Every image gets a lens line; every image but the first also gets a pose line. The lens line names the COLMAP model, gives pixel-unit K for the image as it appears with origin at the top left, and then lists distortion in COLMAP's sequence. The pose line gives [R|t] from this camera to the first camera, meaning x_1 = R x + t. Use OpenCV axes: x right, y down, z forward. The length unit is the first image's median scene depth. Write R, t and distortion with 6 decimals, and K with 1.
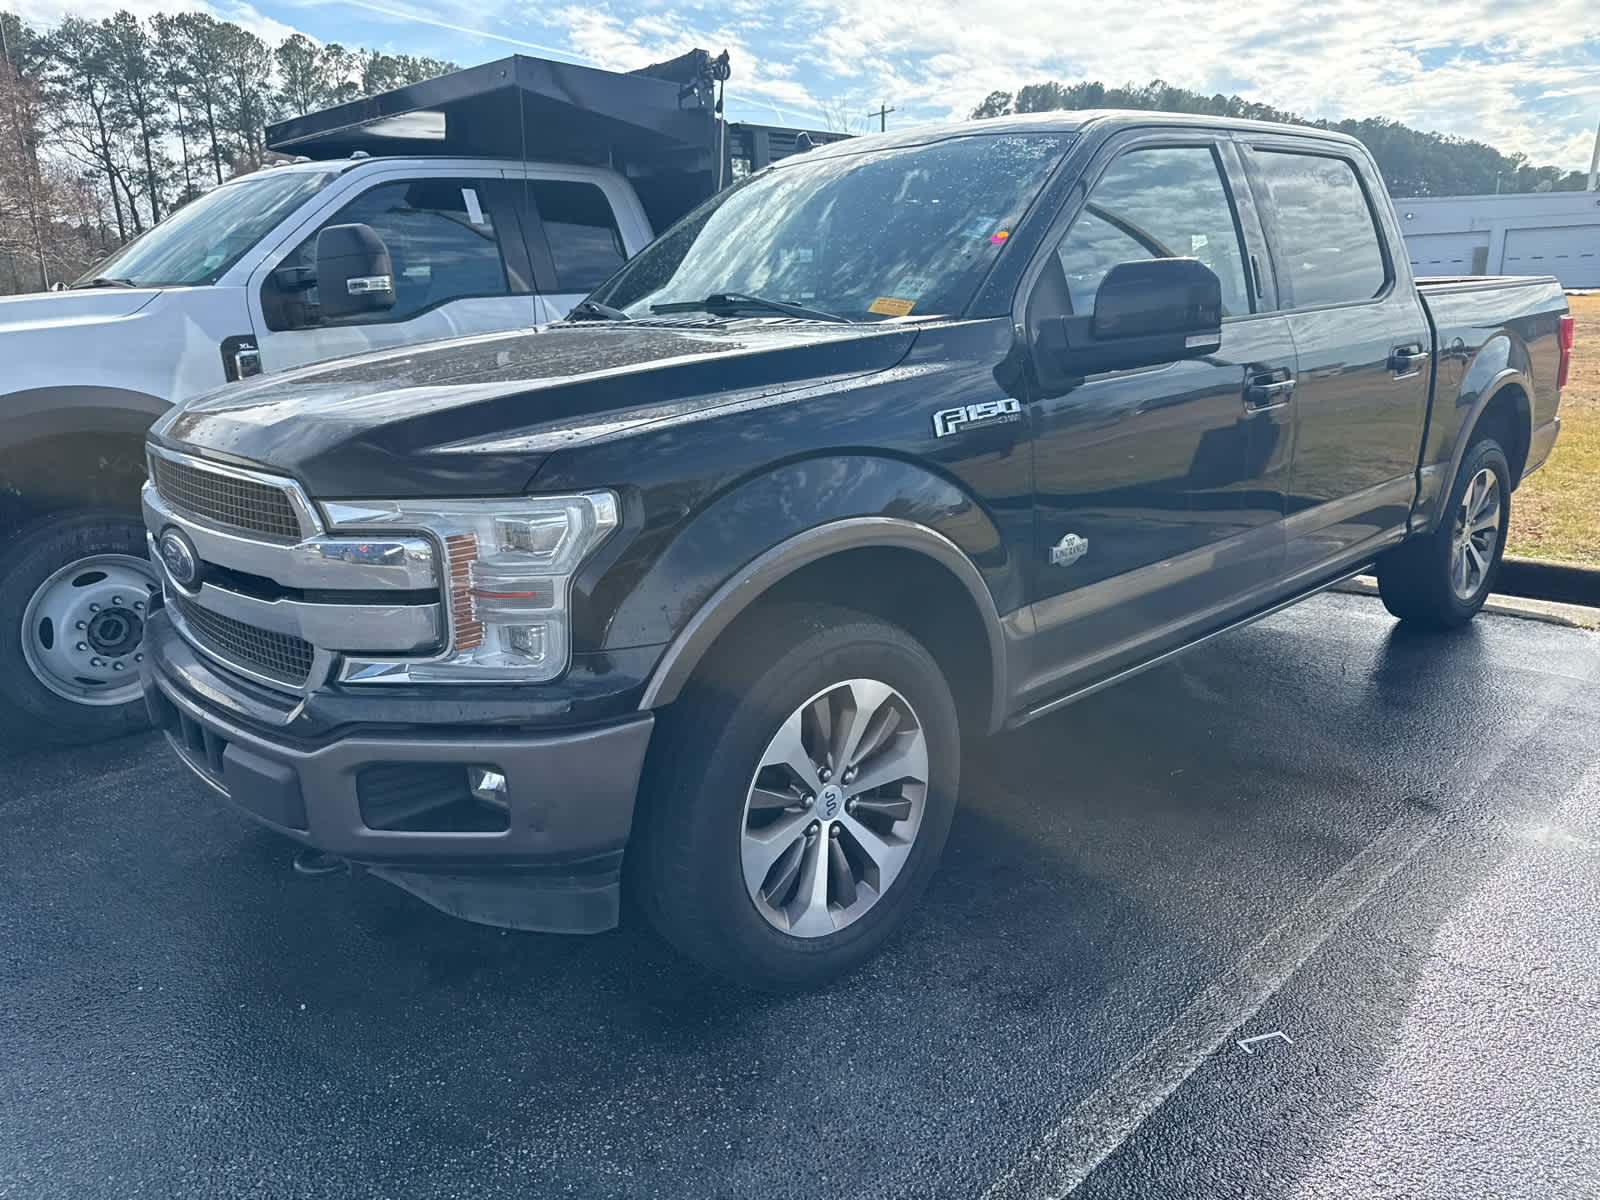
lens RADIAL K [[1152.4, 0, 787.6], [0, 1152.4, 600.5], [0, 0, 1]] dist [0.017347, -0.021004]
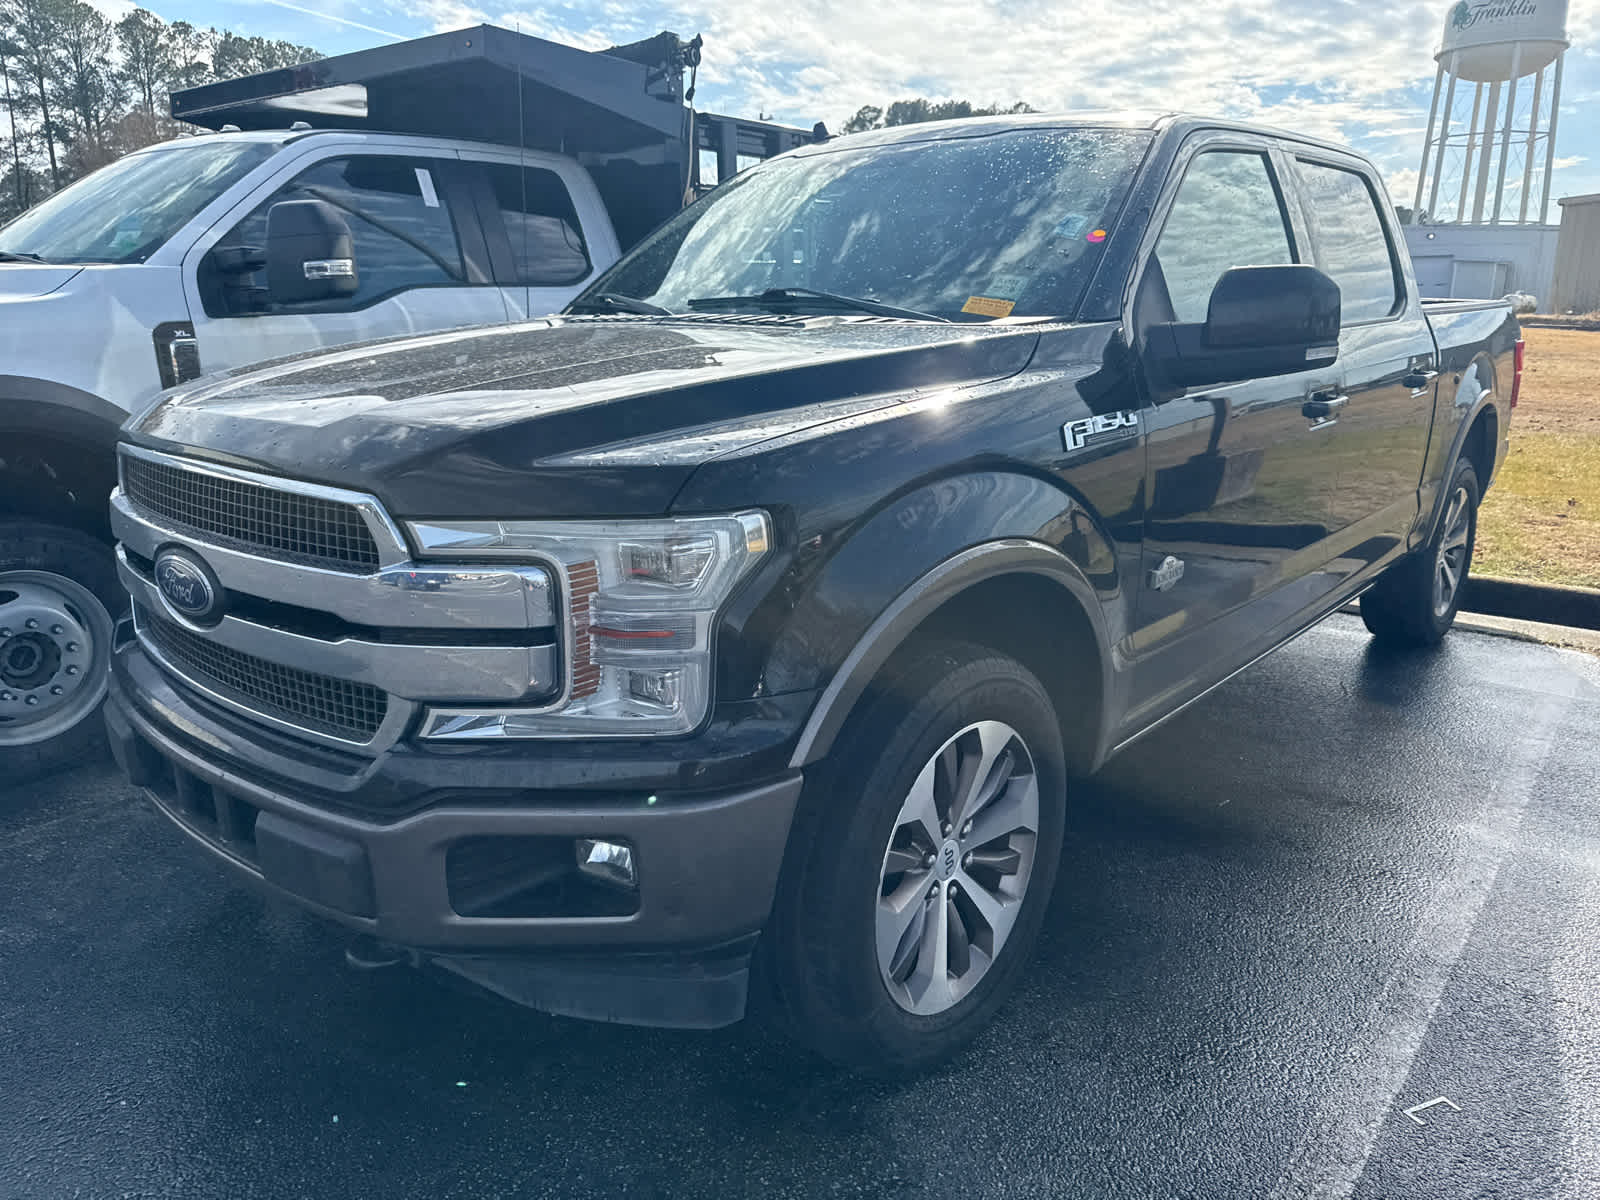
lens RADIAL K [[1152.4, 0, 790.1], [0, 1152.4, 596.1], [0, 0, 1]] dist [0.017347, -0.021004]
pose [[0.993304, 0.000365, 0.115525, -0.114208], [0.000680, 0.999959, -0.009006, -0.012265], [-0.115524, 0.009025, 0.993264, 0.076280]]
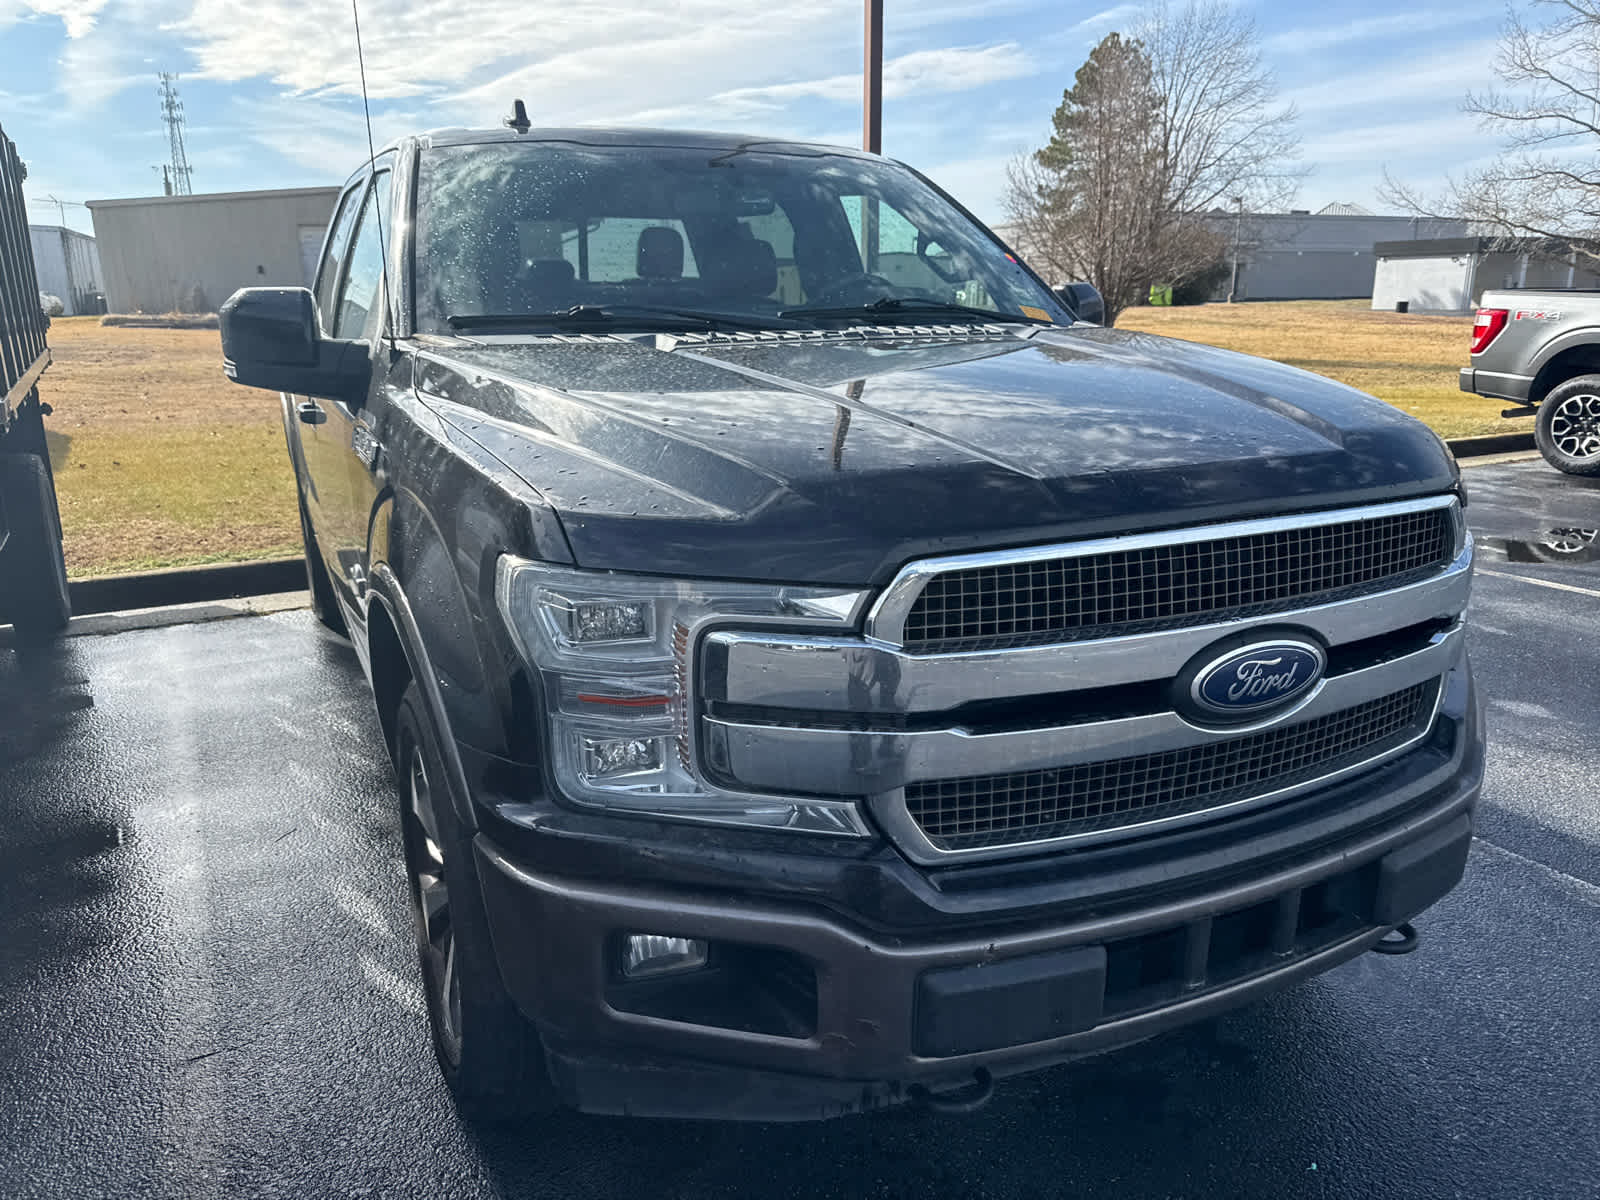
lens RADIAL K [[1152.4, 0, 795.9], [0, 1152.4, 591.4], [0, 0, 1]] dist [0.017347, -0.021004]
pose [[0.276299, -0.218163, 0.935983, -1.243453], [0.249519, 0.956783, 0.149354, -0.265867], [-0.928116, 0.192279, 0.318794, 1.064724]]
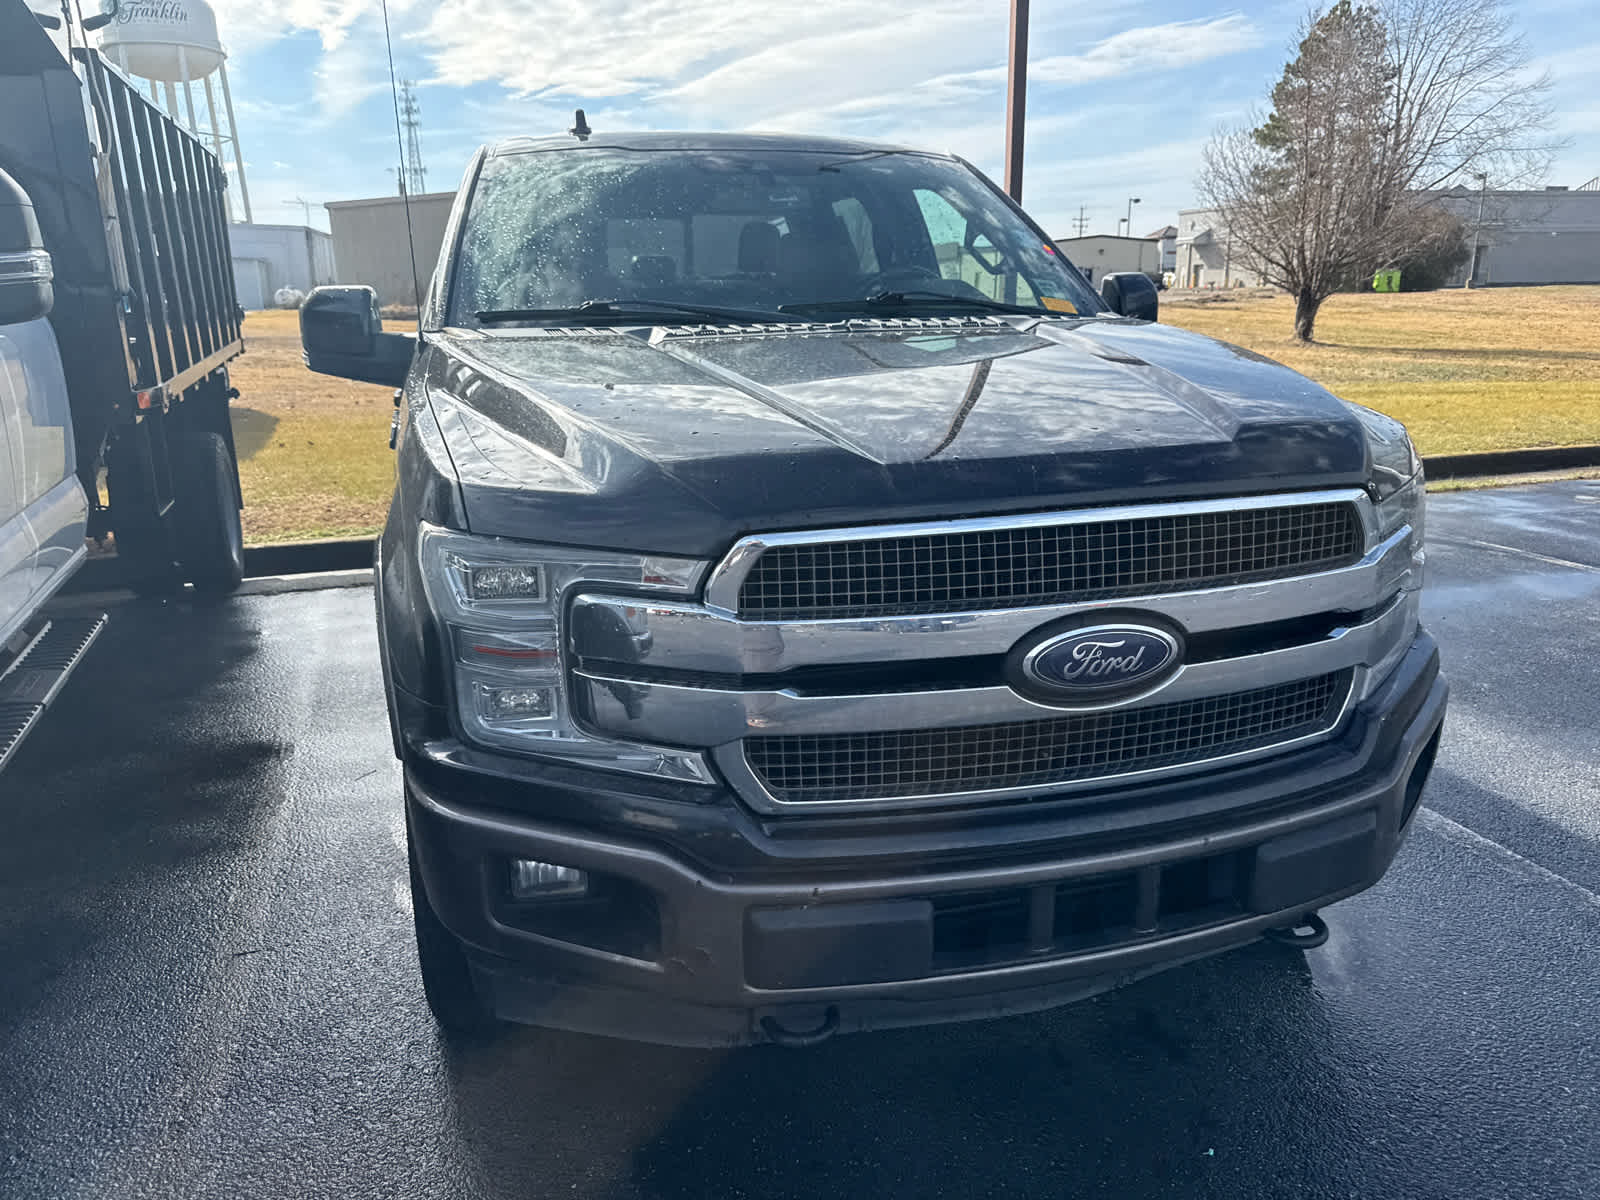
lens RADIAL K [[1152.4, 0, 797.5], [0, 1152.4, 595.9], [0, 0, 1]] dist [0.017347, -0.021004]
pose [[0.432863, -0.216735, 0.875017, -1.233667], [0.237457, 0.963800, 0.121258, -0.211100], [-0.869623, 0.155291, 0.468659, 0.846492]]
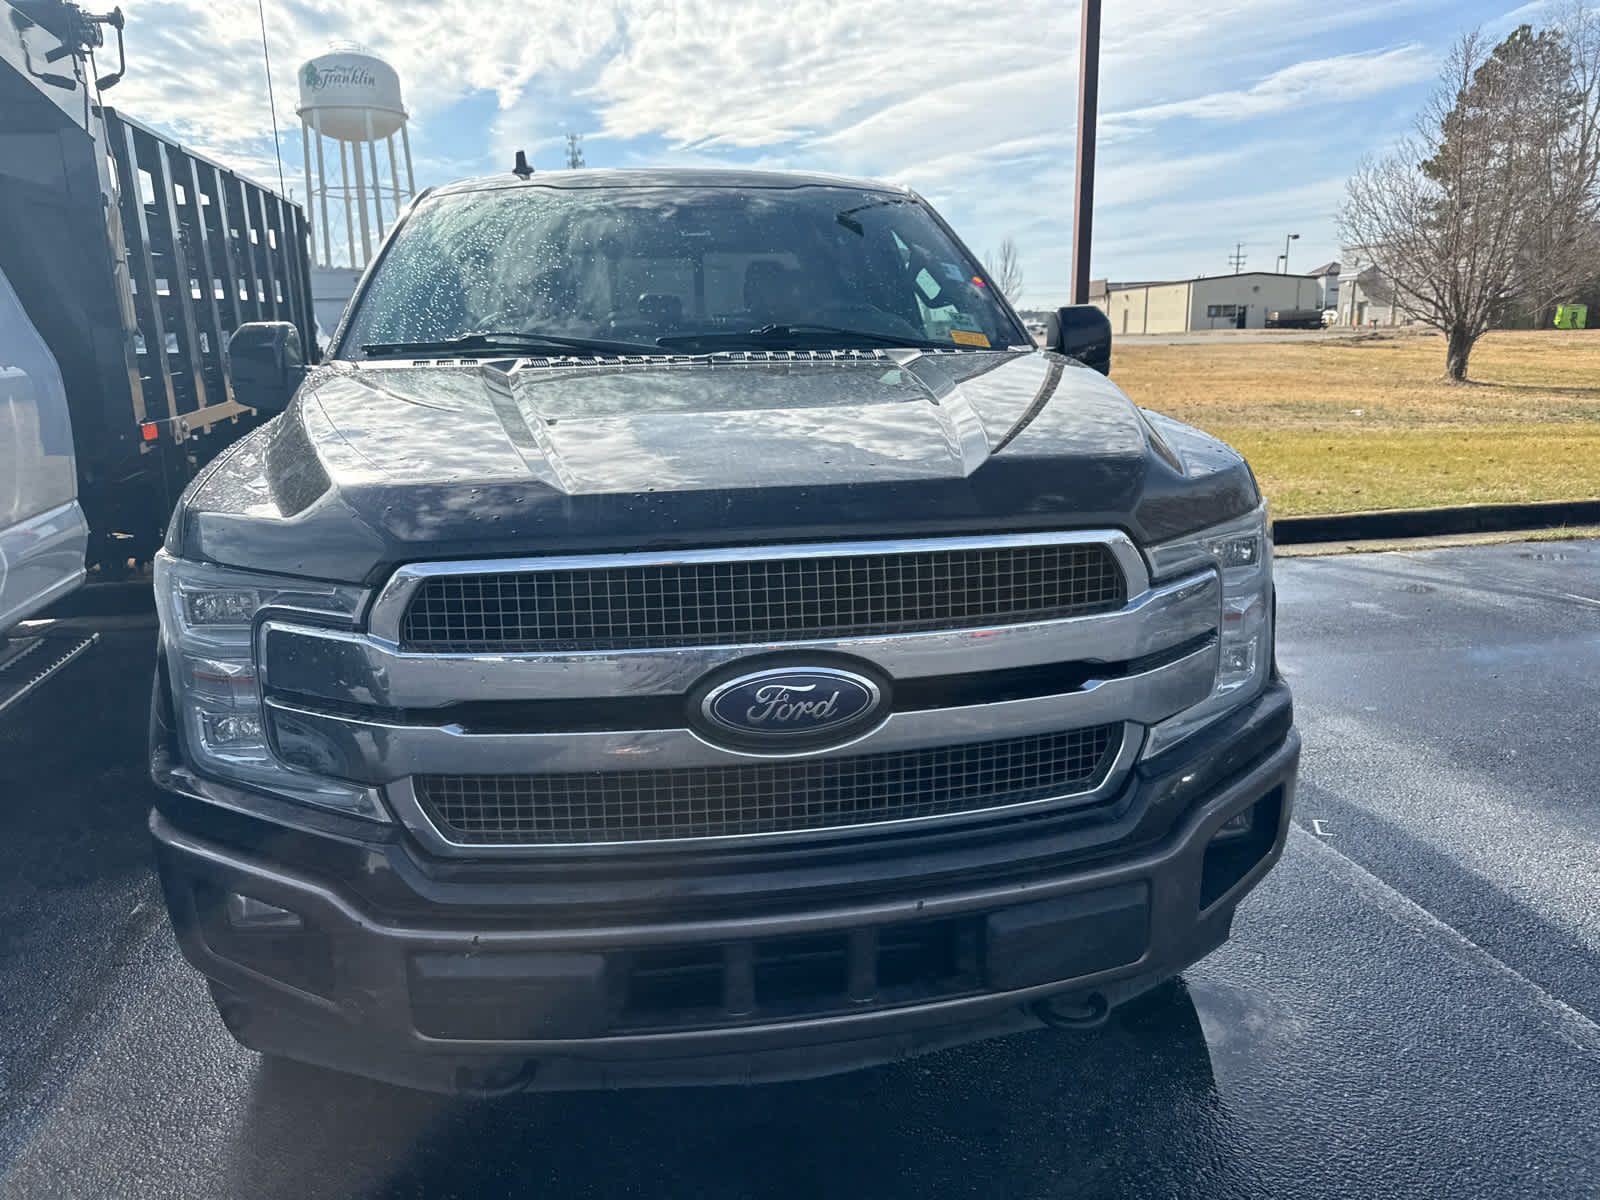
lens RADIAL K [[1152.4, 0, 802.2], [0, 1152.4, 593.5], [0, 0, 1]] dist [0.017347, -0.021004]
pose [[0.542135, -0.174570, 0.821958, -1.058776], [0.224750, 0.972668, 0.058341, -0.137291], [-0.809677, 0.153106, 0.566553, 0.614454]]
